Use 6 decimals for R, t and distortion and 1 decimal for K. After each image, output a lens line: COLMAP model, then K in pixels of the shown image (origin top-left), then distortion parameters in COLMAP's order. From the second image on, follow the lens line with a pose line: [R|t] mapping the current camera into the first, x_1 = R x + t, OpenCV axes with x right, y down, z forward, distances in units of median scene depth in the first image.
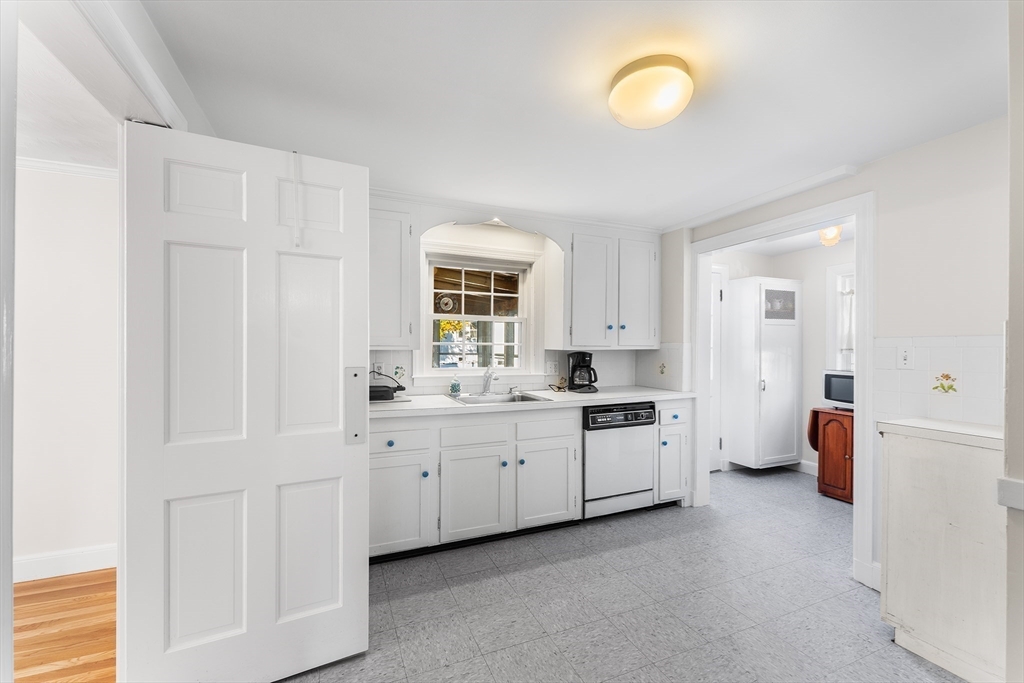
lens RADIAL K [[418.1, 0, 506.2], [0, 418.1, 346.4], [0, 0, 1]] dist [0.001796, -0.000381]
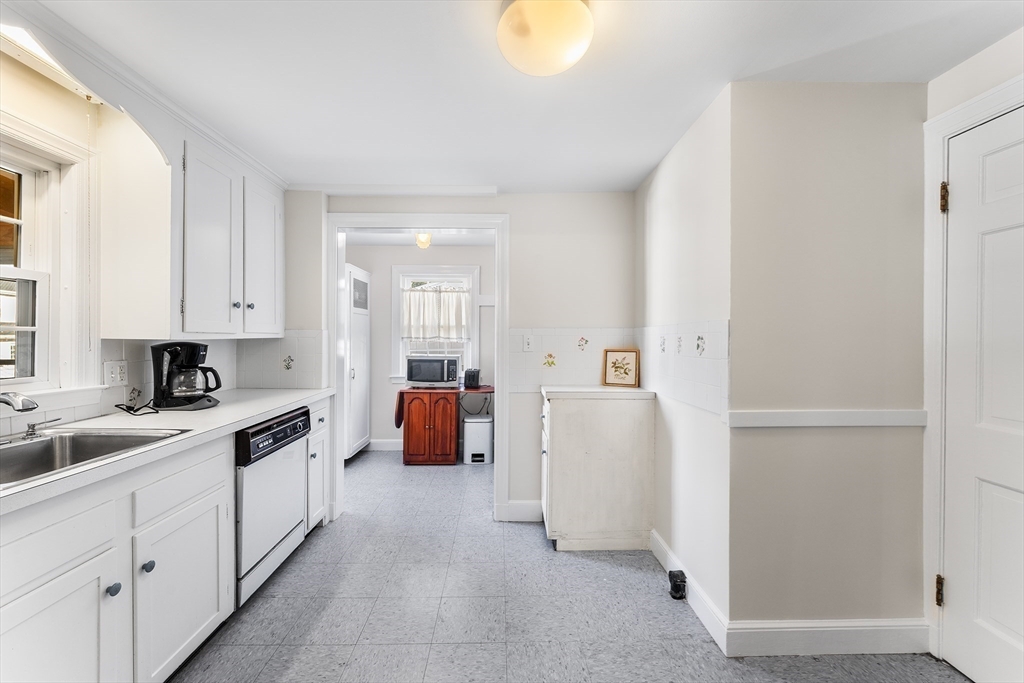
lens RADIAL K [[418.1, 0, 510.6], [0, 418.1, 341.4], [0, 0, 1]] dist [0.001796, -0.000381]
pose [[0.368525, -0.011168, 0.929551, -0.210380], [-0.003325, 0.999906, 0.013332, 0.001567], [-0.929612, -0.008004, 0.368453, 0.340211]]
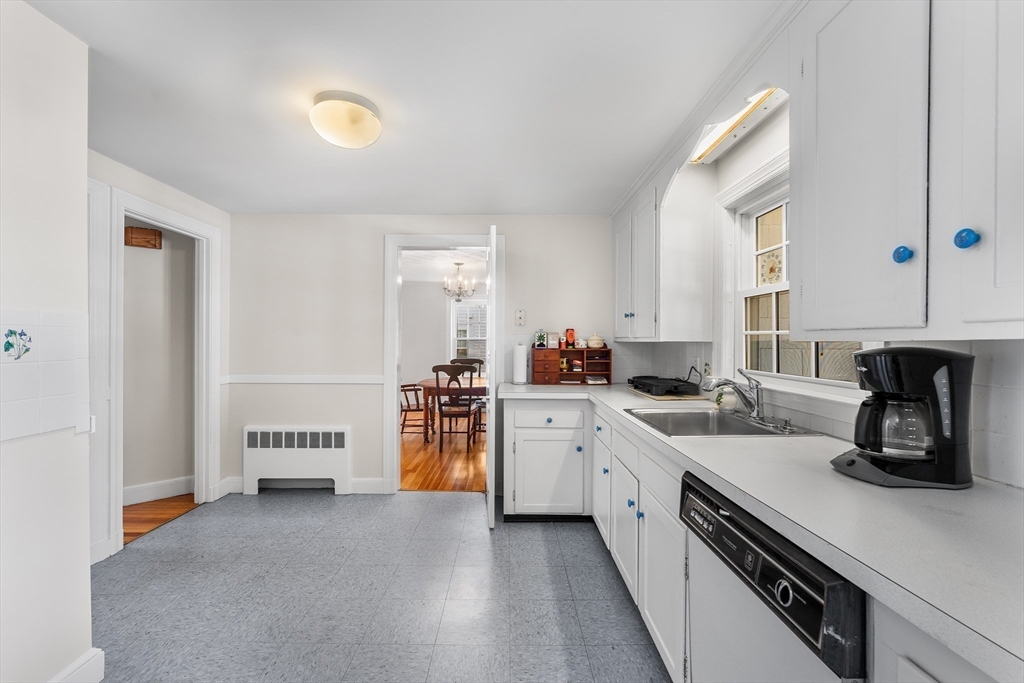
lens RADIAL K [[418.1, 0, 503.0], [0, 418.1, 339.1], [0, 0, 1]] dist [0.001796, -0.000381]
pose [[-0.376155, -0.000565, -0.926557, 0.581440], [0.000568, 0.999999, -0.000840, 0.003699], [0.926557, -0.000842, -0.376154, 0.850650]]
